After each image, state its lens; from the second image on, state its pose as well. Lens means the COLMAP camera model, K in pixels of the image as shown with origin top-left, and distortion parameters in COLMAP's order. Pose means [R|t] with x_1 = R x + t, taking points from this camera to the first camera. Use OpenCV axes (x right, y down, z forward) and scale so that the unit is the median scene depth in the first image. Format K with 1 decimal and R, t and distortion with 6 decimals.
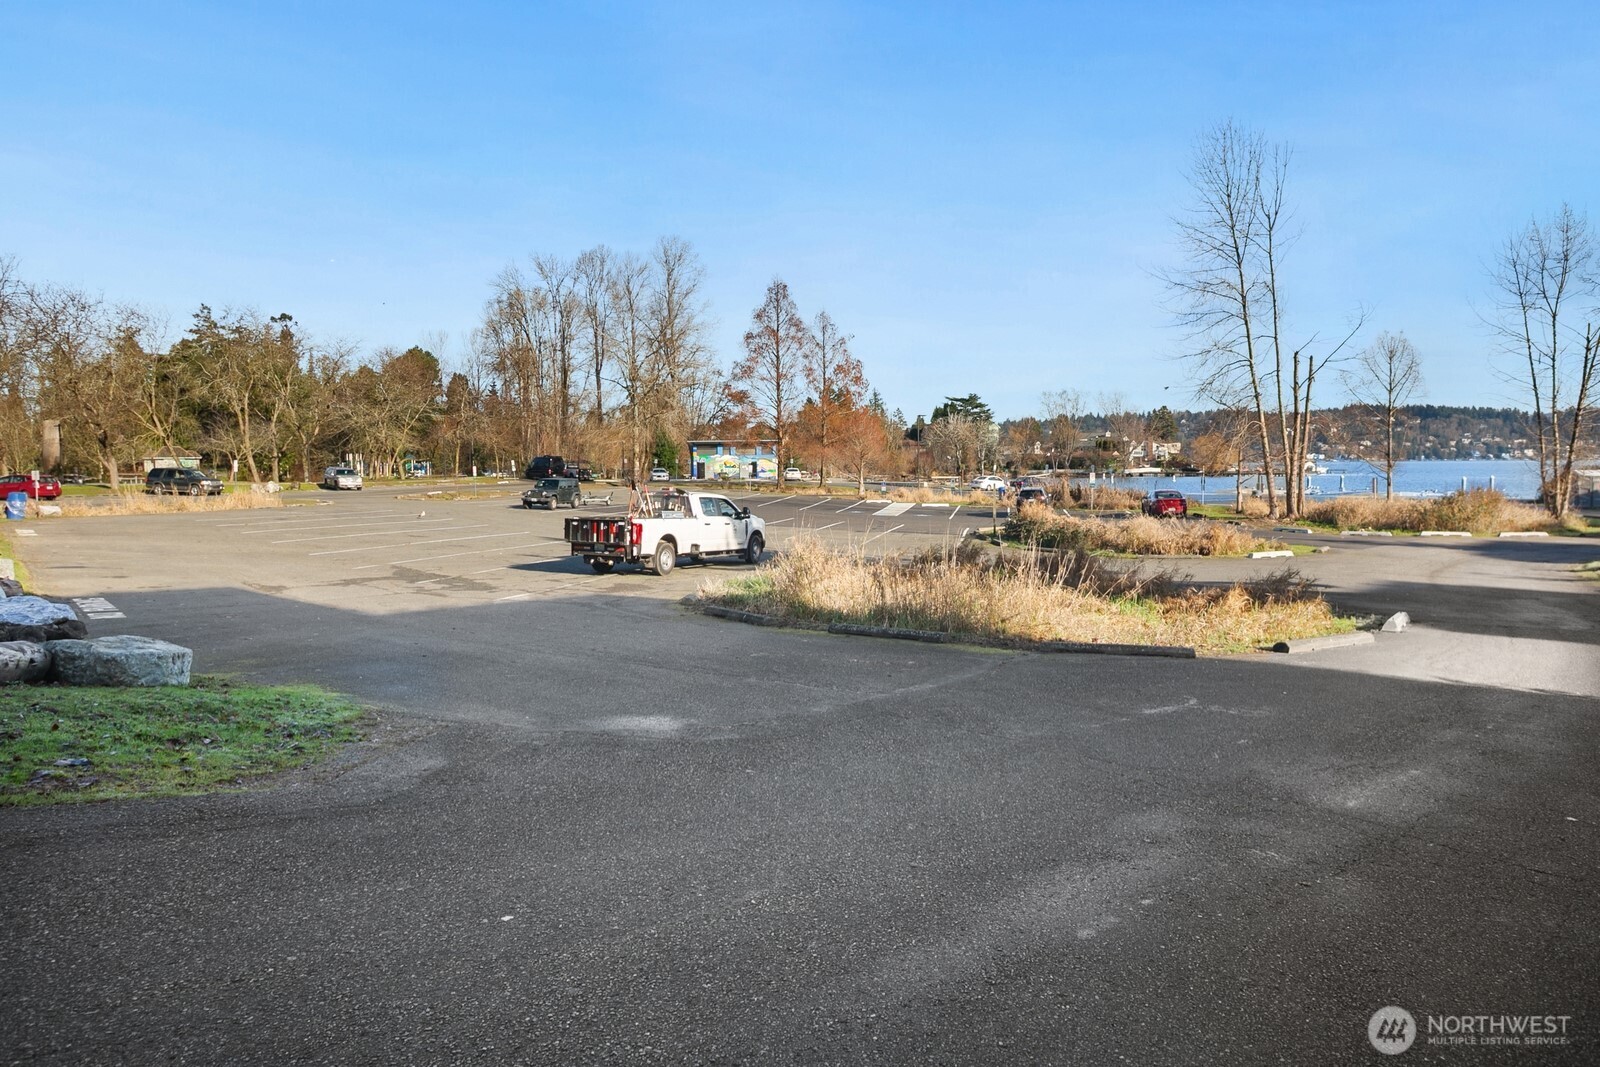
lens RADIAL K [[991.9, 0, 800.0], [0, 991.9, 533.5], [0, 0, 1]] dist [-0.032853, 0.001543]
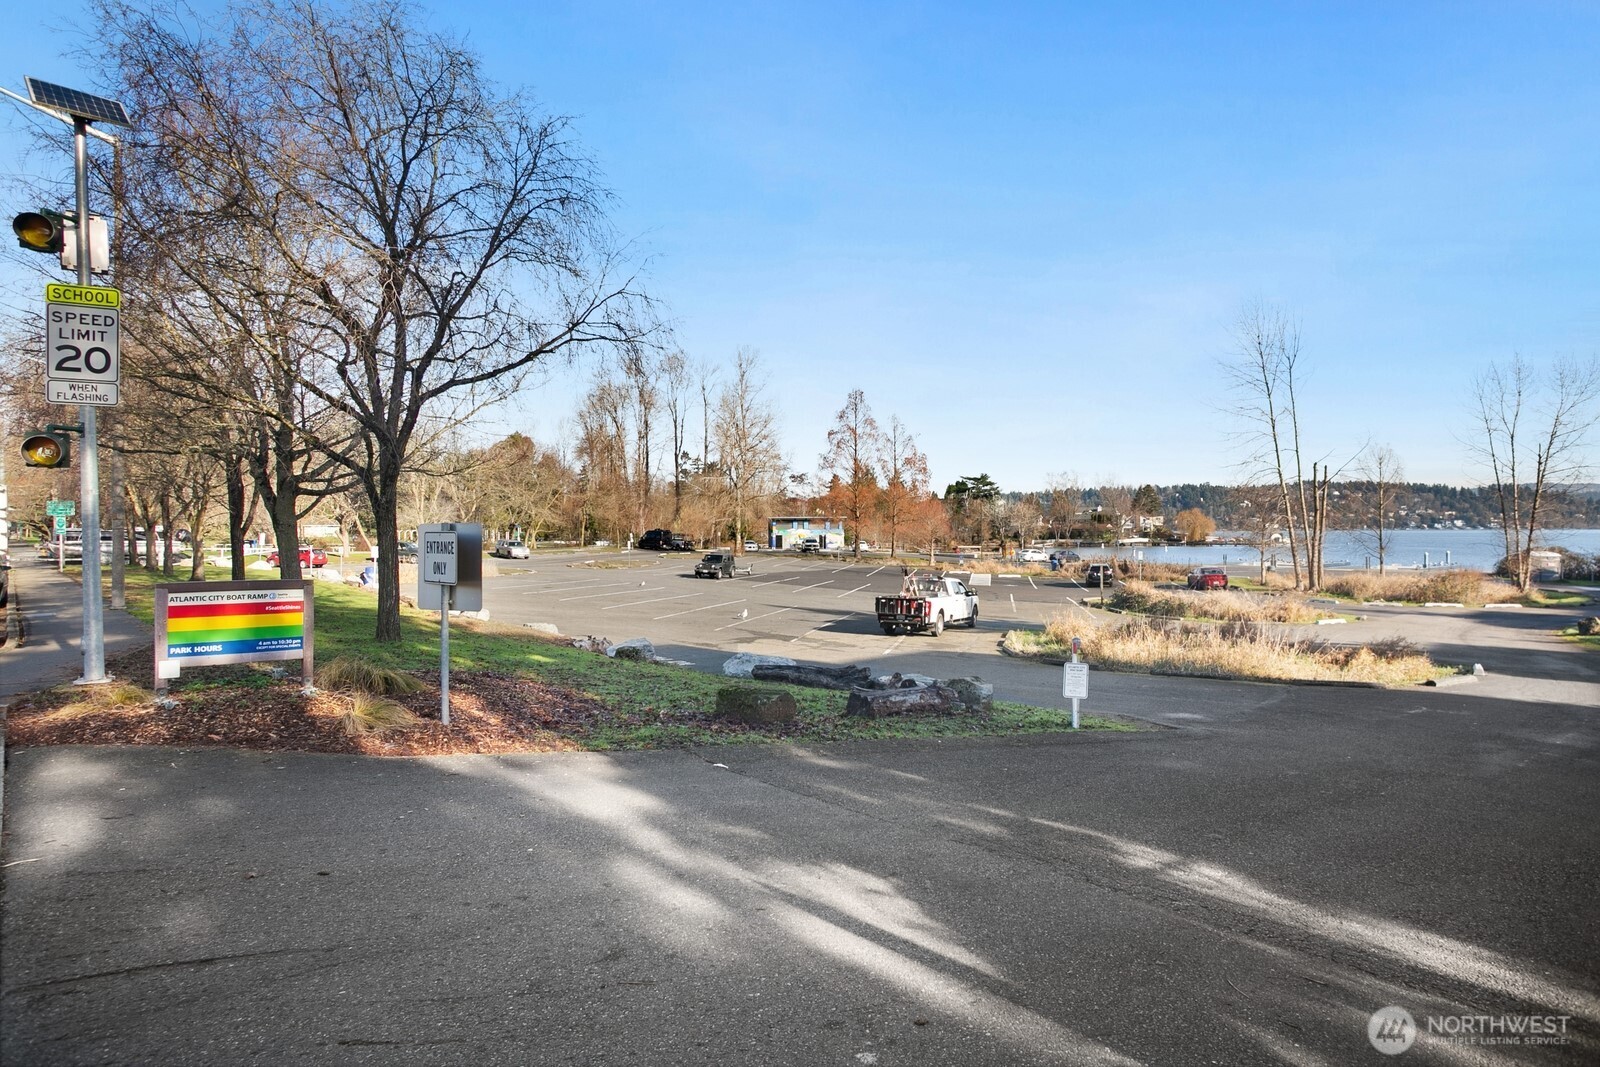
lens RADIAL K [[878.8, 0, 800.0], [0, 878.8, 533.5], [0, 0, 1]] dist [-0.042361, 0.000914]
pose [[0.999890, 0.006118, -0.013506, -0.089792], [-0.006994, 0.997809, -0.065797, -0.006211], [0.013074, 0.065884, 0.997742, -0.081332]]
